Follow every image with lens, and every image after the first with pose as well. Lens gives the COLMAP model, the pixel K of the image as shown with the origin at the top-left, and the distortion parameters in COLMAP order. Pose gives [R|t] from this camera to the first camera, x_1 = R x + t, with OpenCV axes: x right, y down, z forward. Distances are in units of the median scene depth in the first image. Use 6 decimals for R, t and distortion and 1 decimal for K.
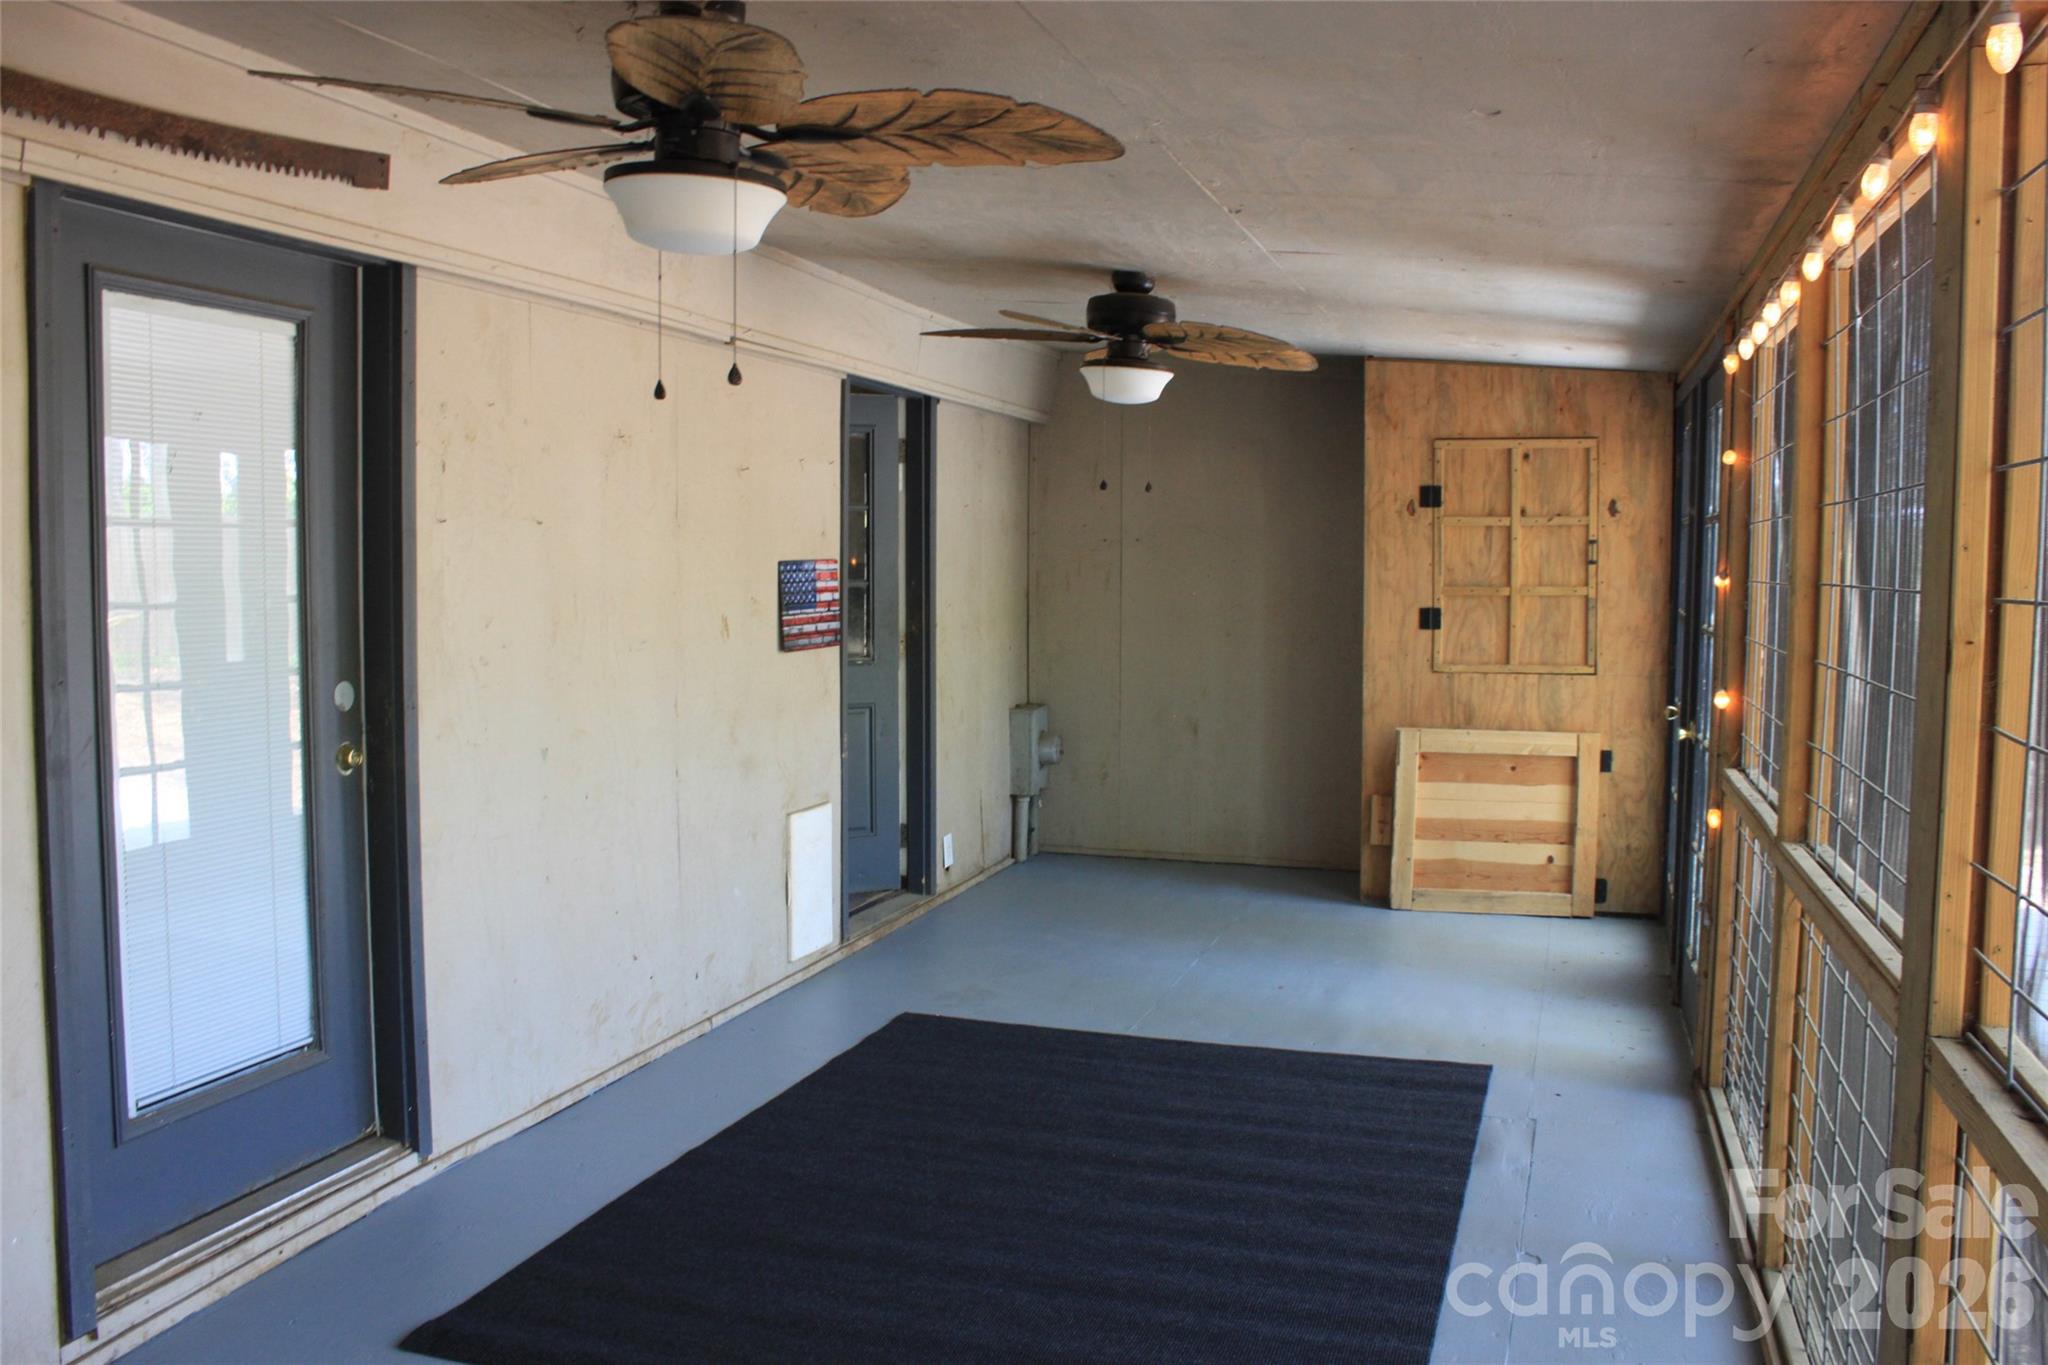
lens RADIAL K [[1706.2, 0, 1024.4], [0, 1706.2, 671.4], [0, 0, 1]] dist [-0.167598, 0.146800]
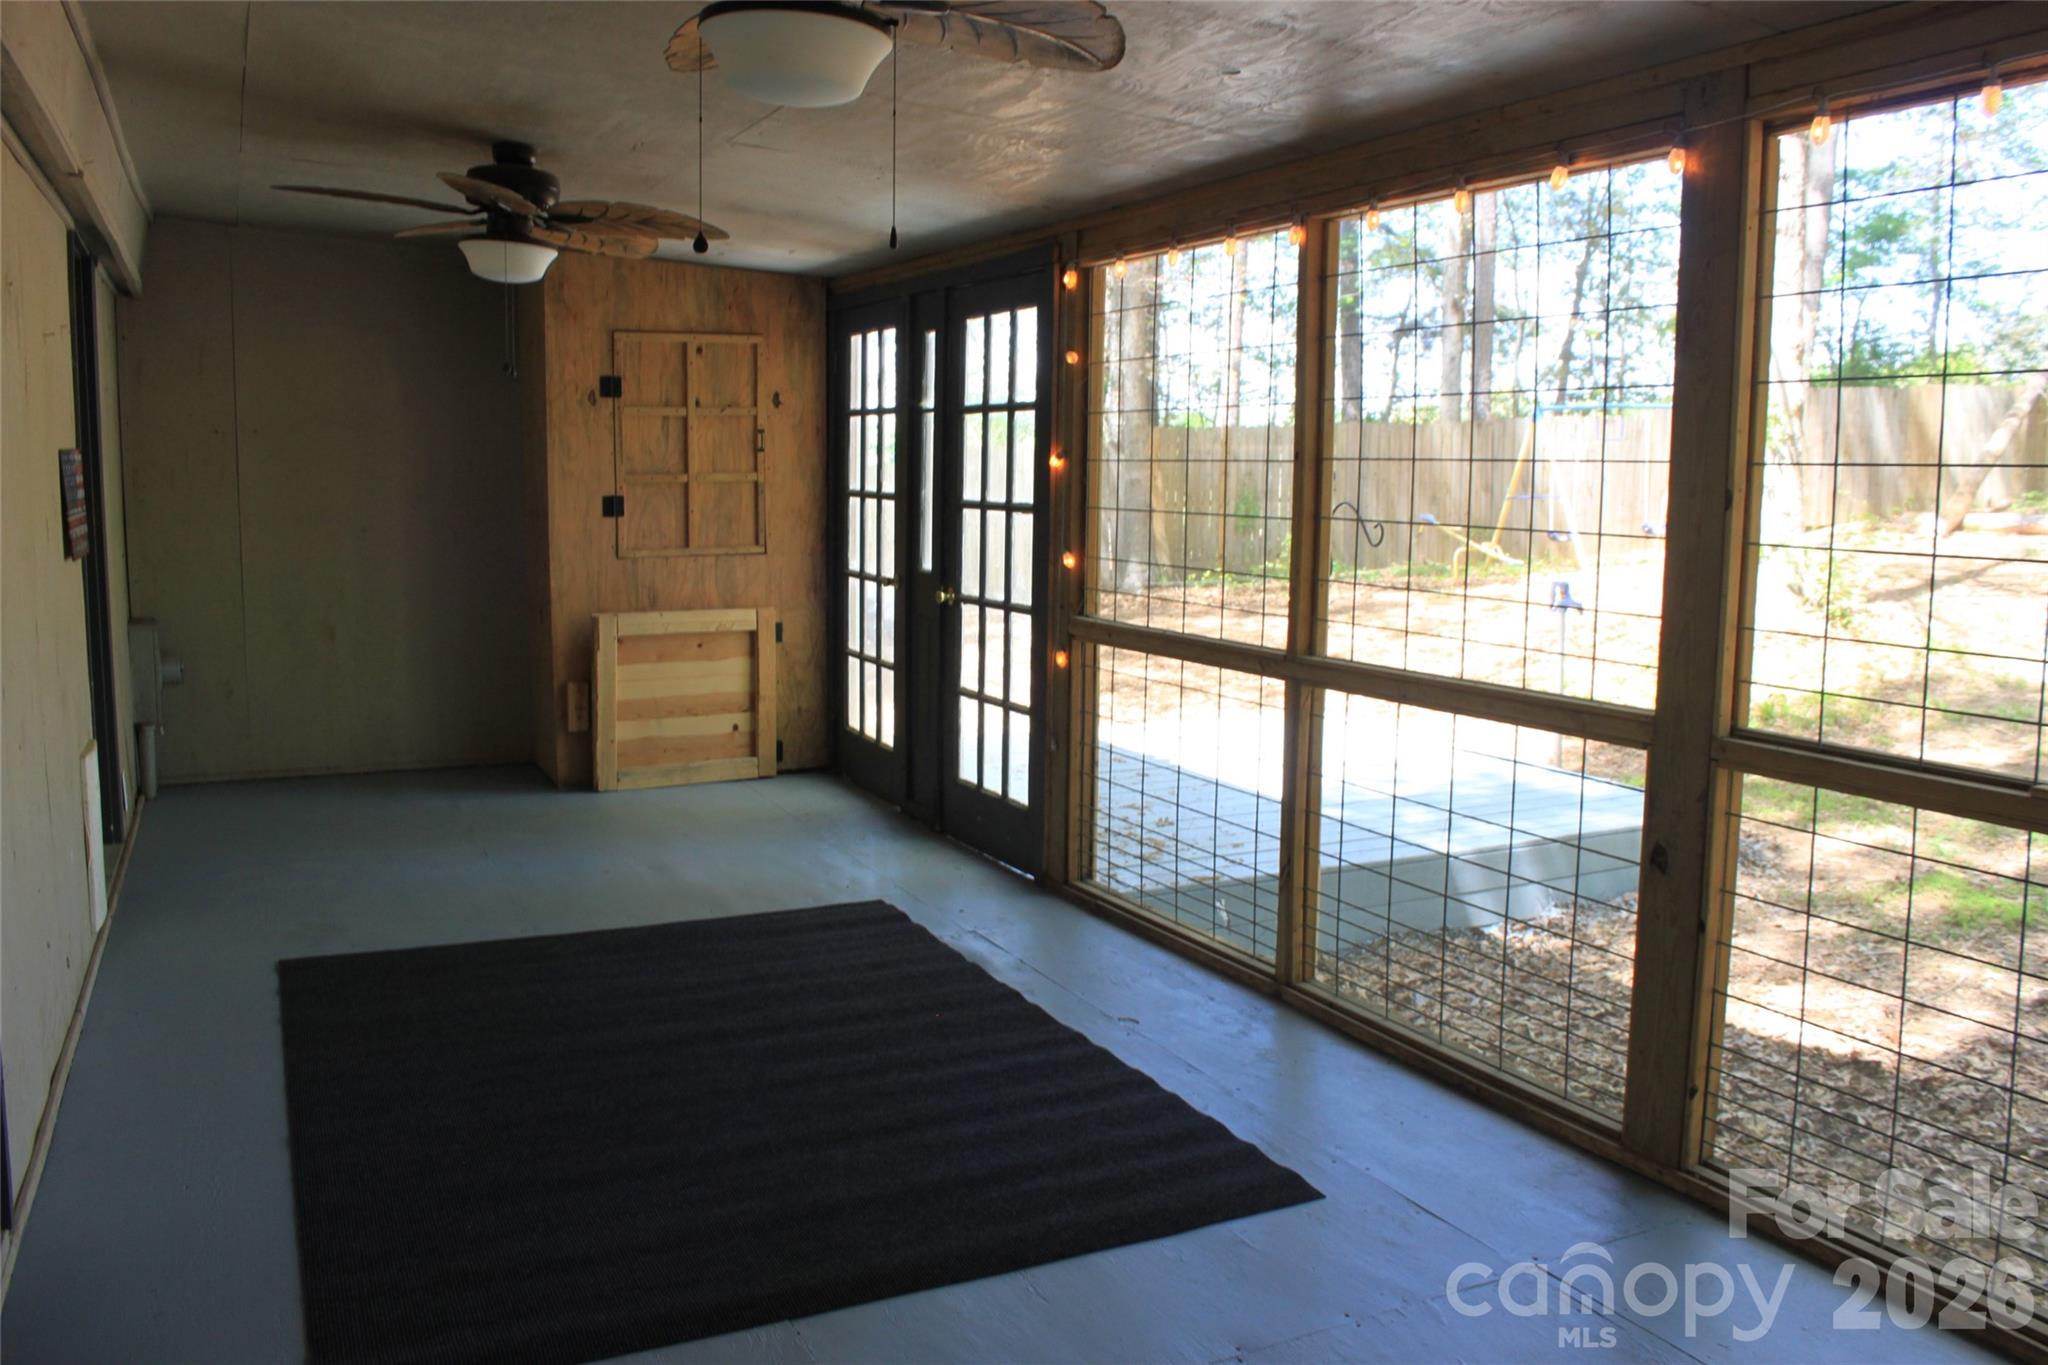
lens RADIAL K [[1706.2, 0, 1024.4], [0, 1706.2, 671.4], [0, 0, 1]] dist [-0.167598, 0.146800]
pose [[0.725058, -0.083725, 0.683579, -0.293756], [0.043563, 0.996171, 0.075805, 0.001781], [-0.687308, -0.025184, 0.725929, 0.083094]]
